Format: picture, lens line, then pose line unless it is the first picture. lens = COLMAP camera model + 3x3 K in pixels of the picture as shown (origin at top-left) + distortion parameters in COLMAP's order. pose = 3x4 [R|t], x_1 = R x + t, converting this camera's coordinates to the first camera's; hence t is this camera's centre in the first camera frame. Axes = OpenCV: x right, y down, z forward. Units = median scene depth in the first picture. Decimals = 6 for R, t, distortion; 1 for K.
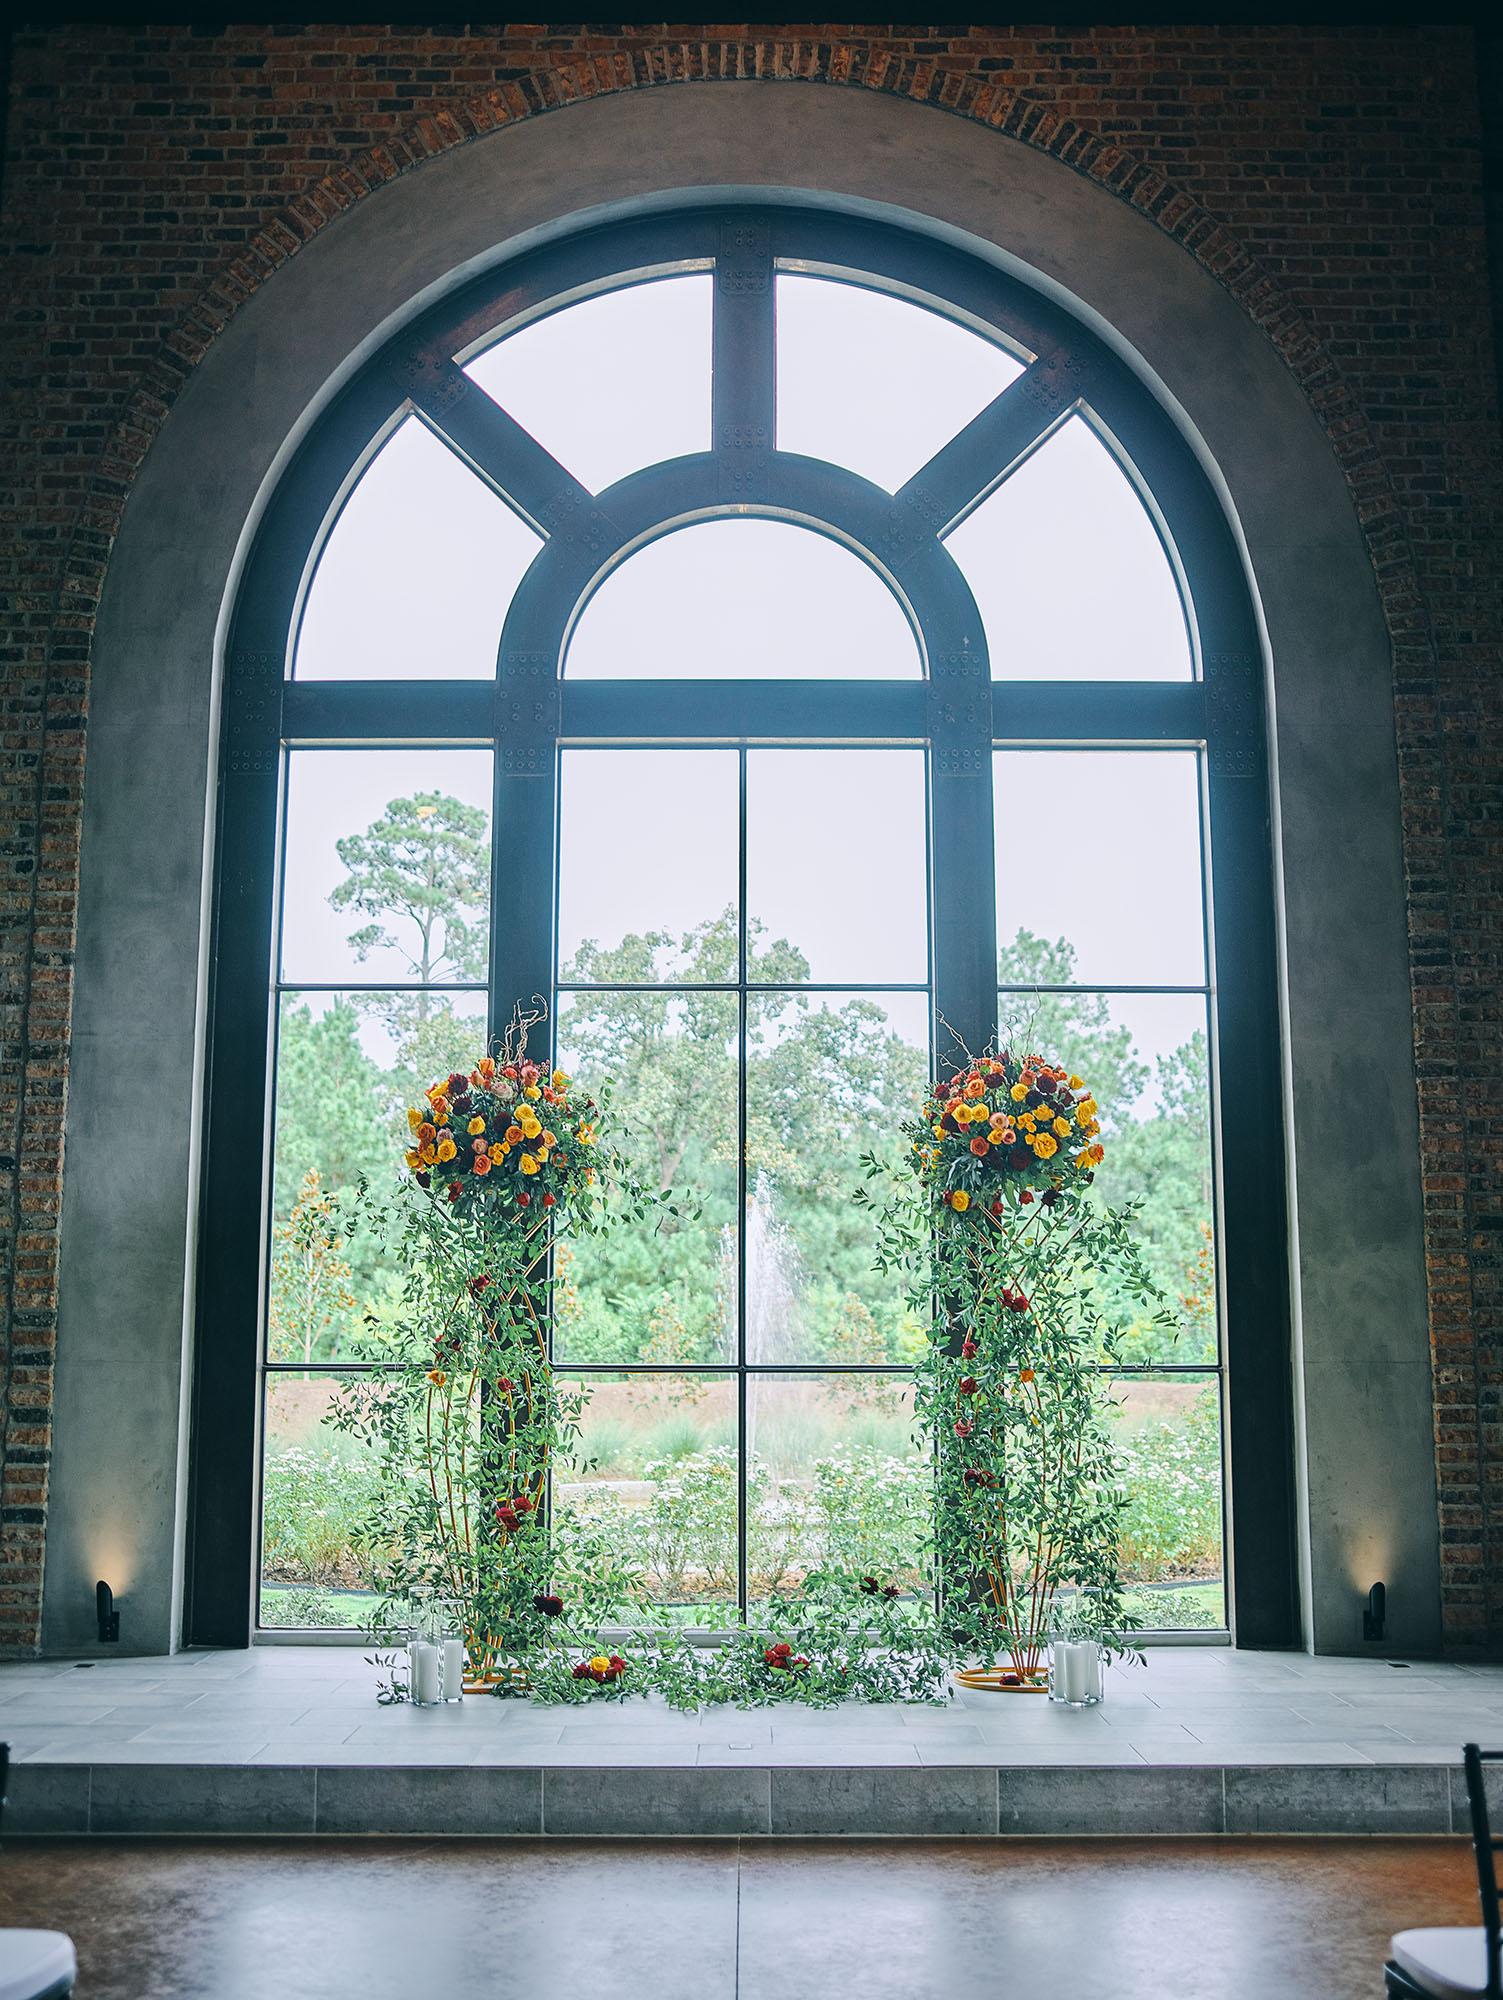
lens RADIAL K [[2090.7, 0, 752.1], [0, 2090.7, 992.9], [0, 0, 1]] dist [-0.073400, 0.106611]
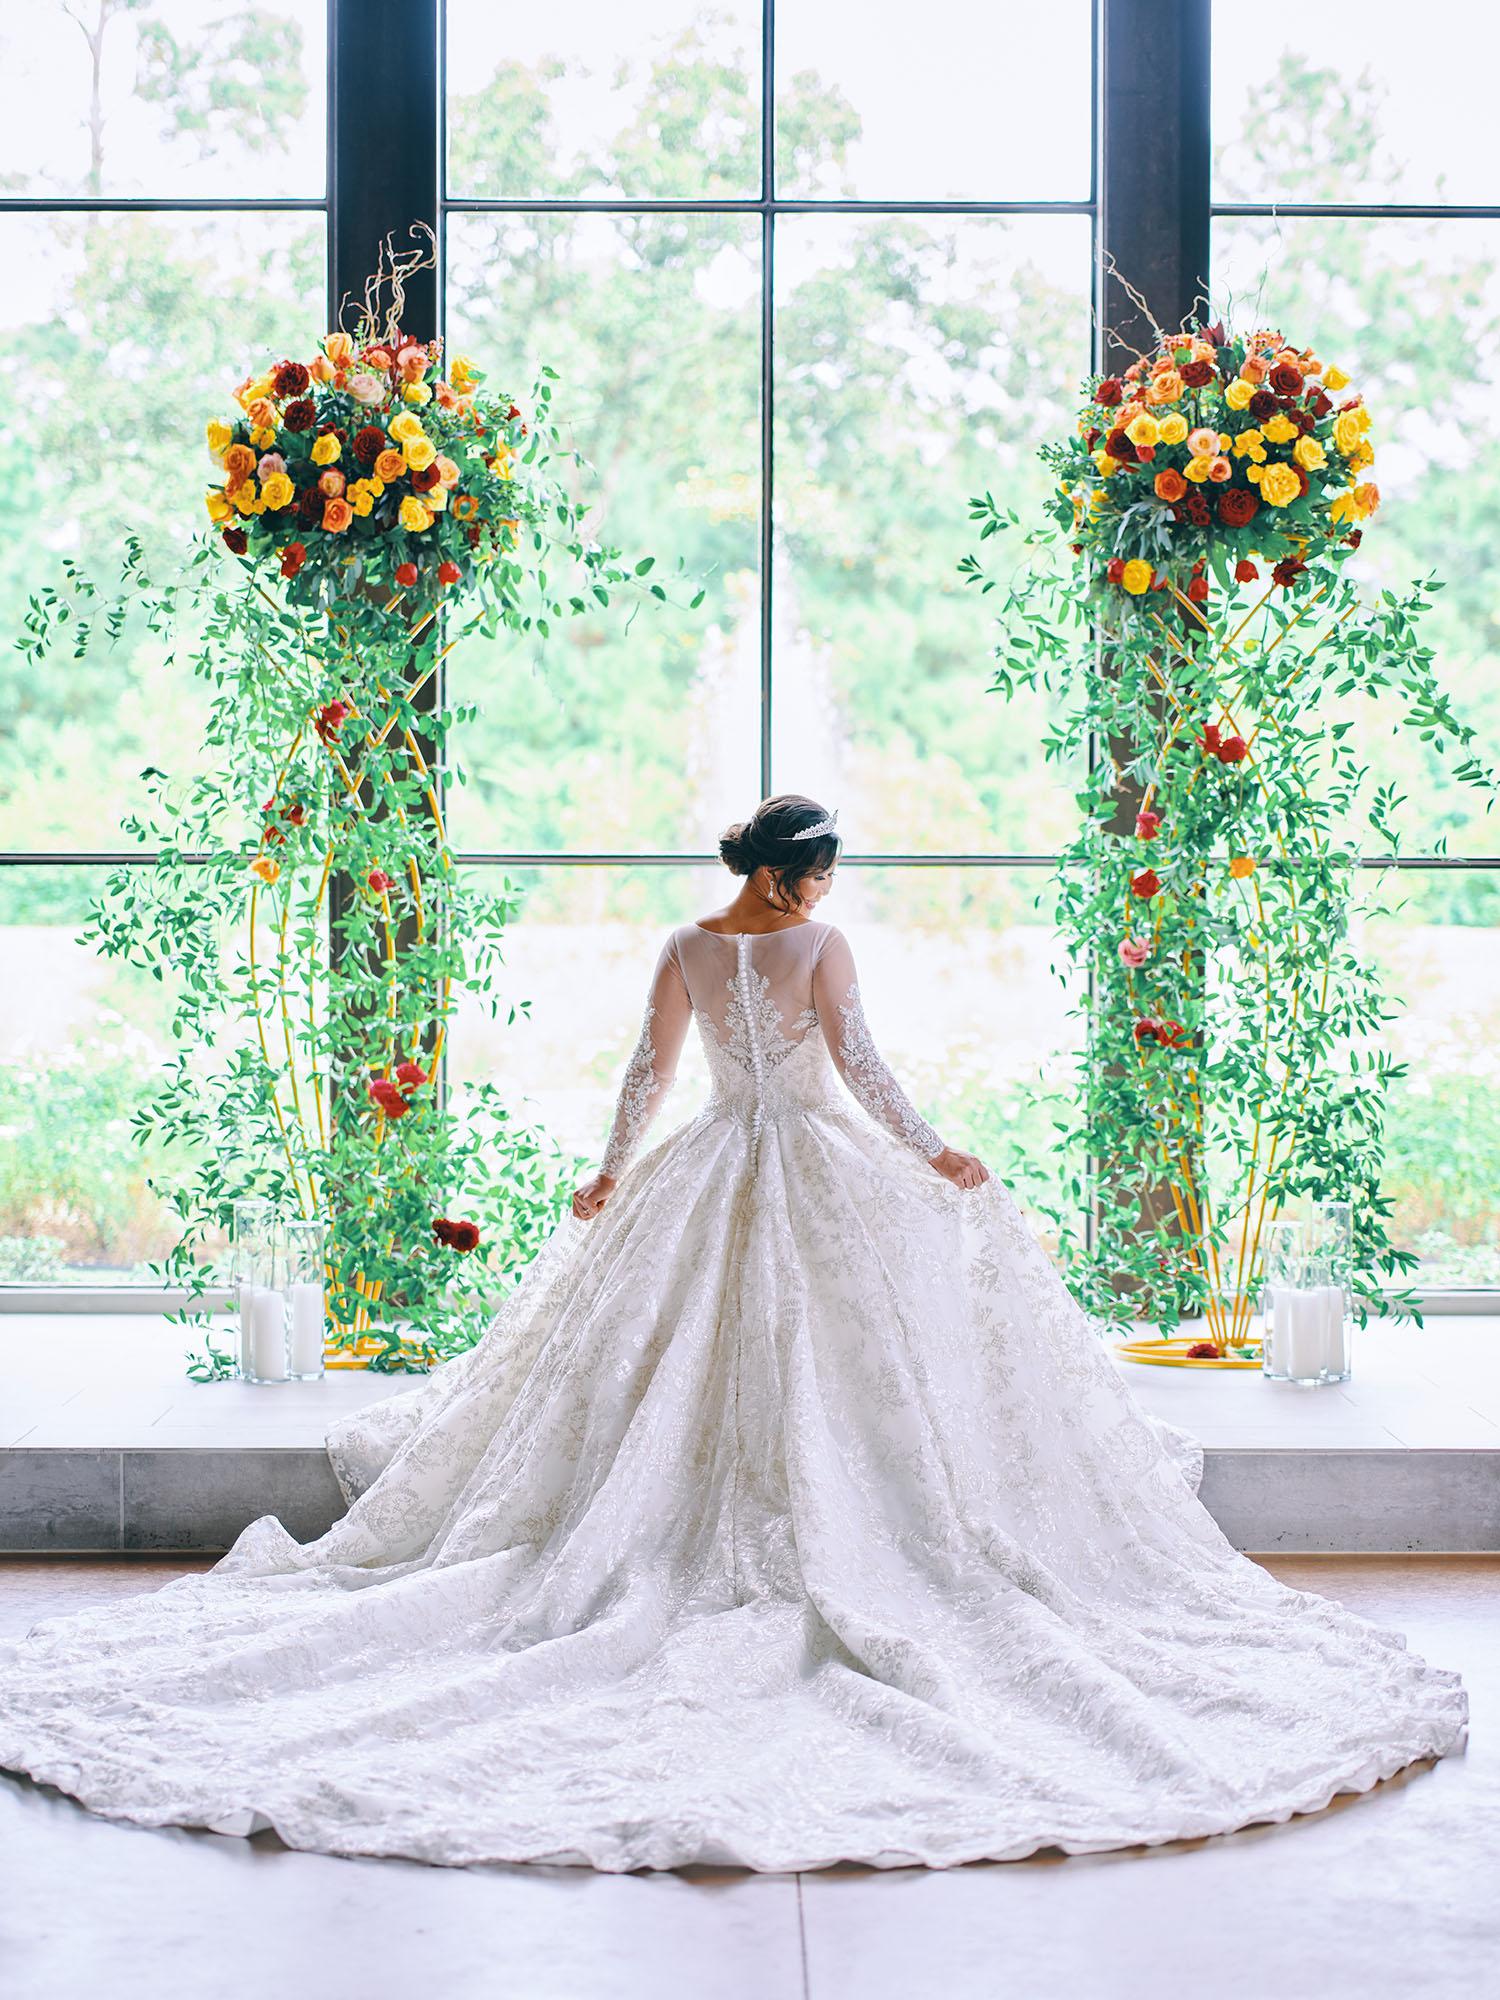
lens RADIAL K [[4244.9, 0, 745.3], [0, 4244.9, 995.5], [0, 0, 1]] dist [-0.066066, 0.603276]
pose [[0.999997, 0.001571, 0.001848, -0.014397], [-0.001899, 0.981084, 0.193574, -0.017525], [-0.001509, -0.193577, 0.981084, -0.212984]]
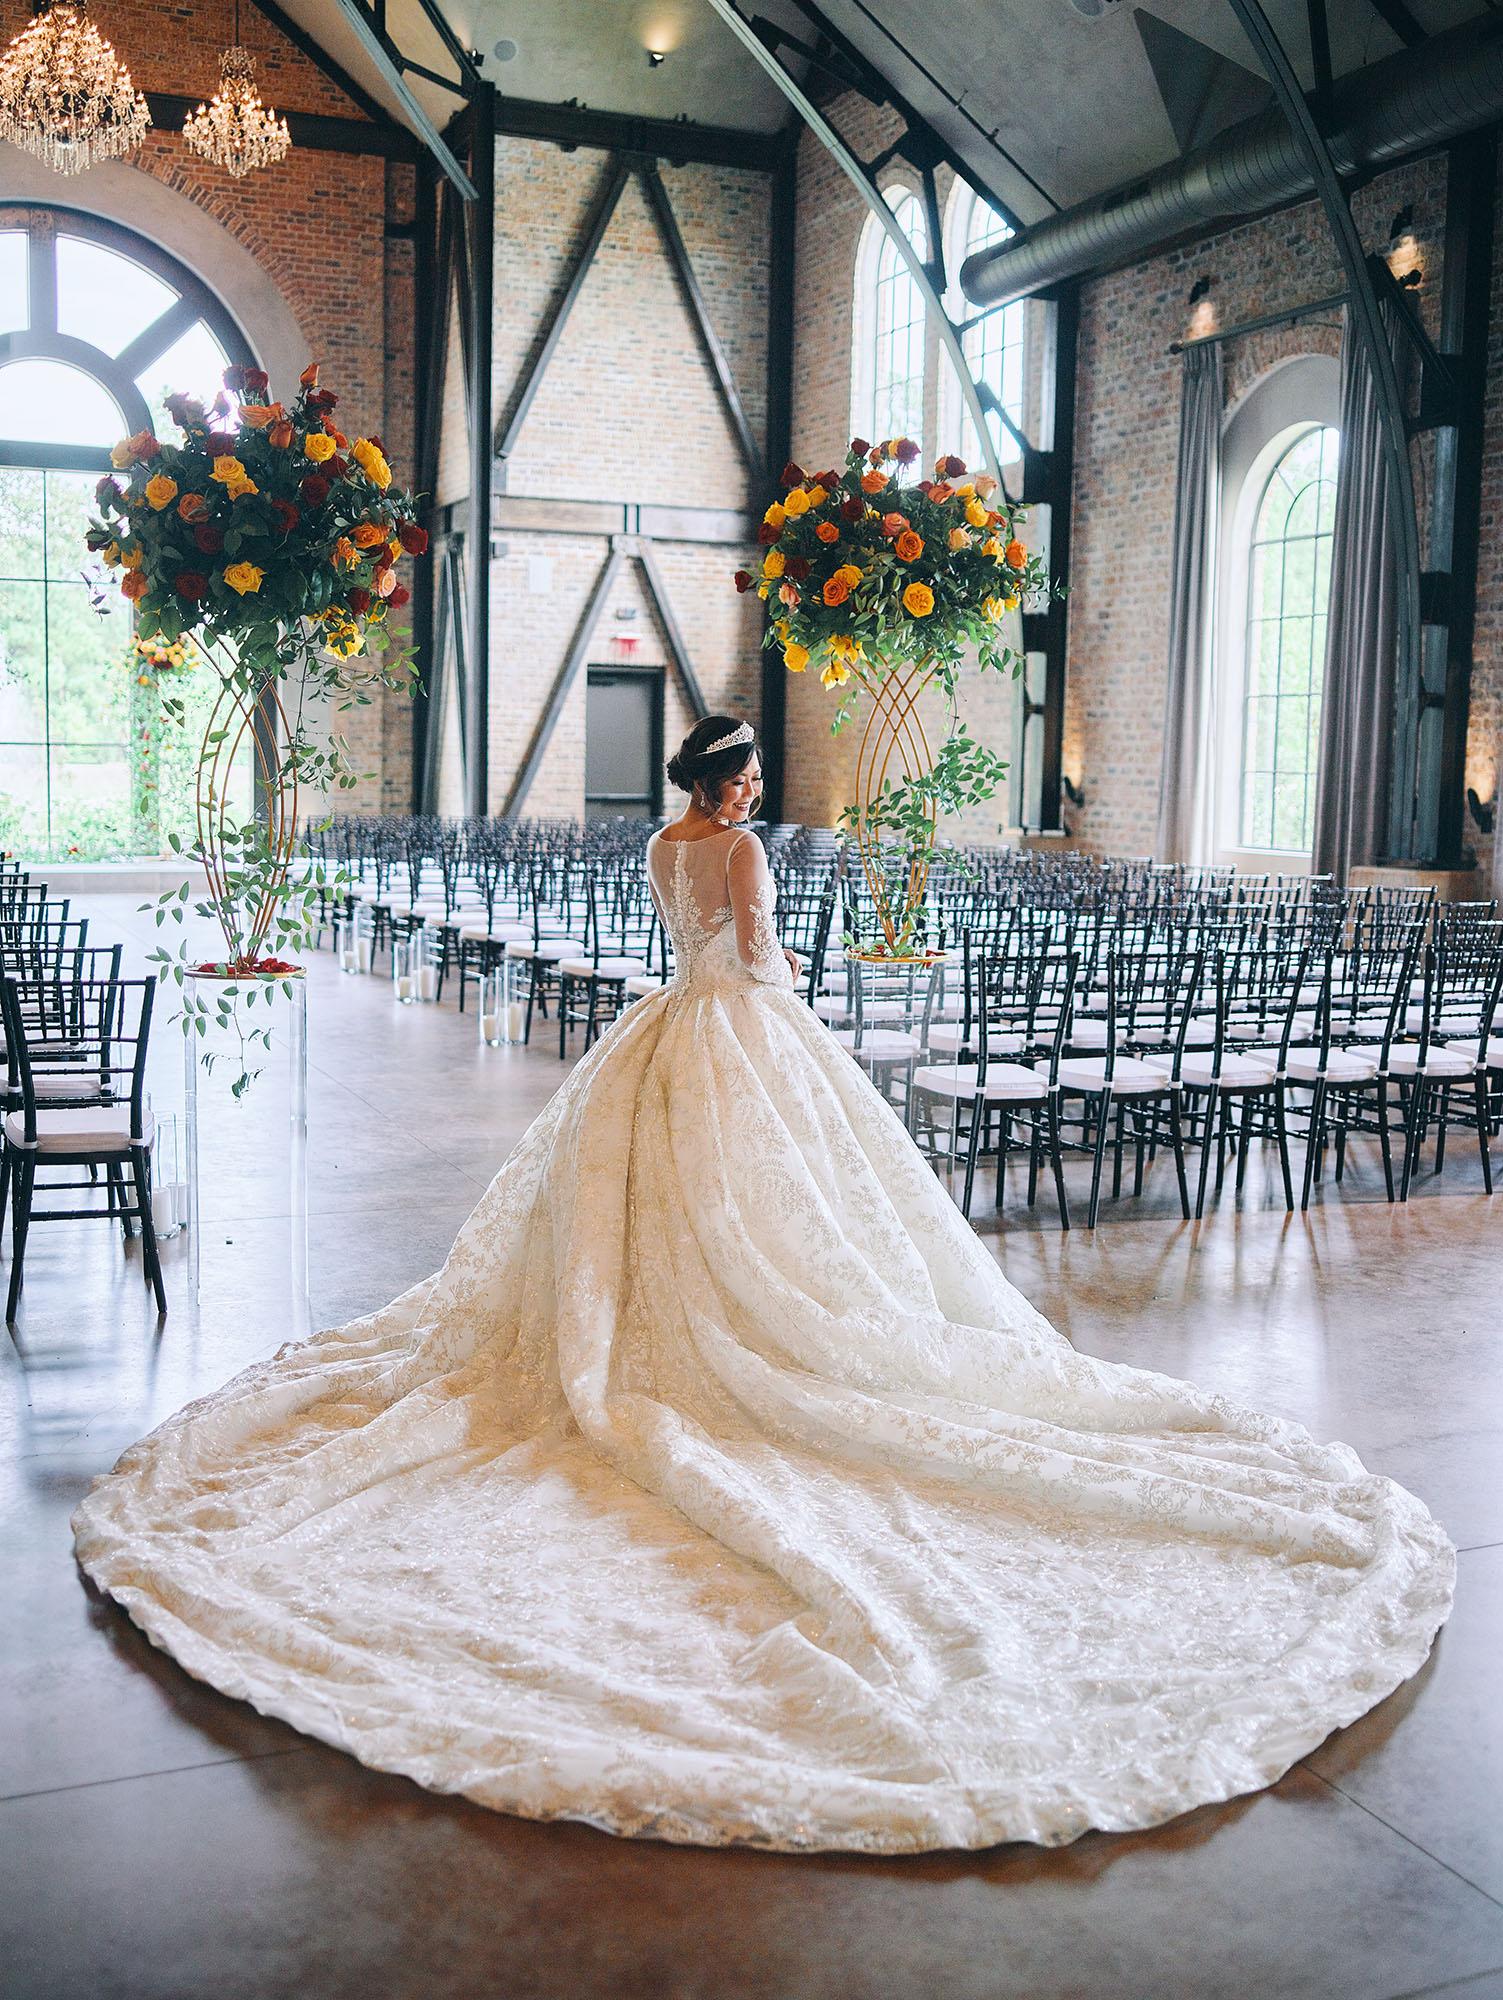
lens RADIAL K [[2090.7, 0, 752.1], [0, 2090.7, 992.9], [0, 0, 1]] dist [-0.073400, 0.106611]
pose [[0.919005, -0.026117, 0.393381, -0.230242], [-0.085448, 0.960891, 0.263415, -0.270835], [-0.384876, -0.275693, 0.880832, -1.667250]]
